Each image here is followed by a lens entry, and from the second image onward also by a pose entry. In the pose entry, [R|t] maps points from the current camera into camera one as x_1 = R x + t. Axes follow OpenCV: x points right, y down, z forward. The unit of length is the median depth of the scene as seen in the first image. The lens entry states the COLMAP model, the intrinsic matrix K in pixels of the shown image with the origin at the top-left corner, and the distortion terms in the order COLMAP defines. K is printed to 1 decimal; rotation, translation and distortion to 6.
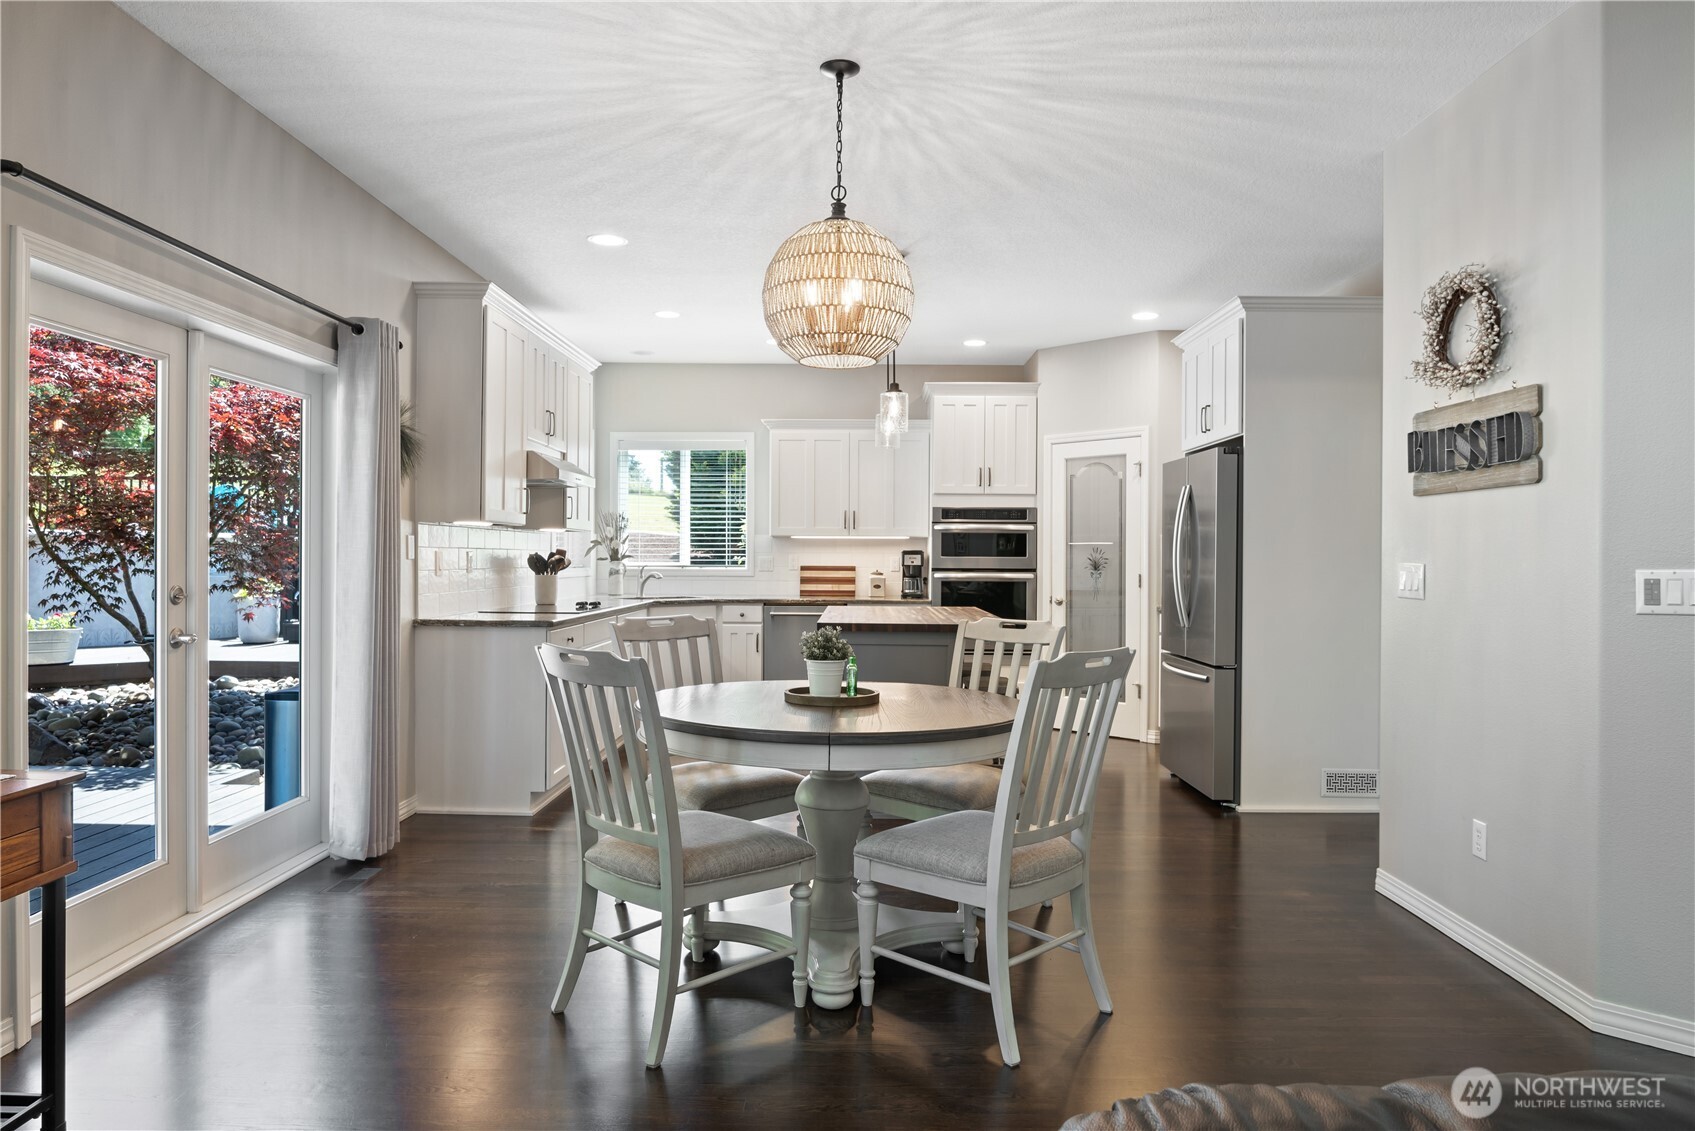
lens RADIAL K [[1060.8, 0, 847.5], [0, 1060.8, 554.6], [0, 0, 1]] dist [-0.014260, -0.000215]
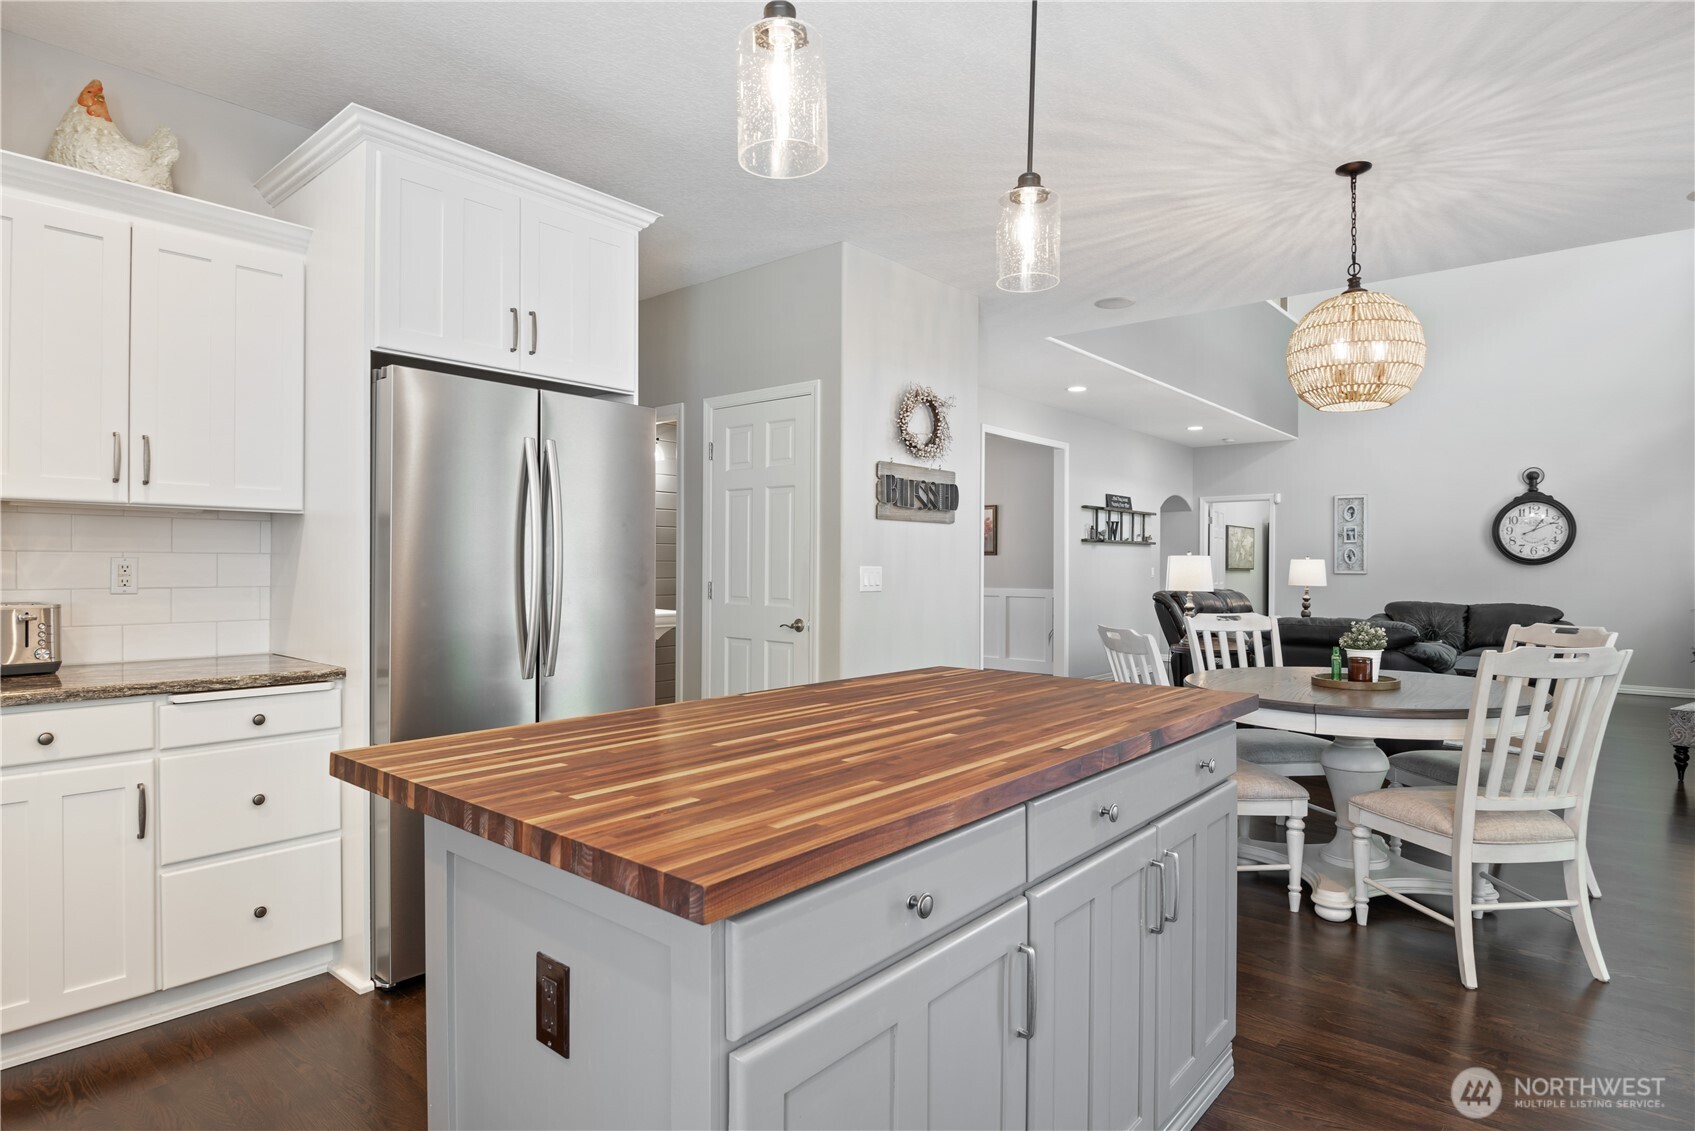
lens RADIAL K [[909.5, 0, 847.5], [0, 909.5, 562.6], [0, 0, 1]] dist [-0.019539, -0.000661]
pose [[-0.767200, -0.007753, 0.641361, -0.113547], [-0.010130, 0.999949, -0.000029, 0.001723], [-0.641328, -0.006519, -0.767239, 1.067894]]
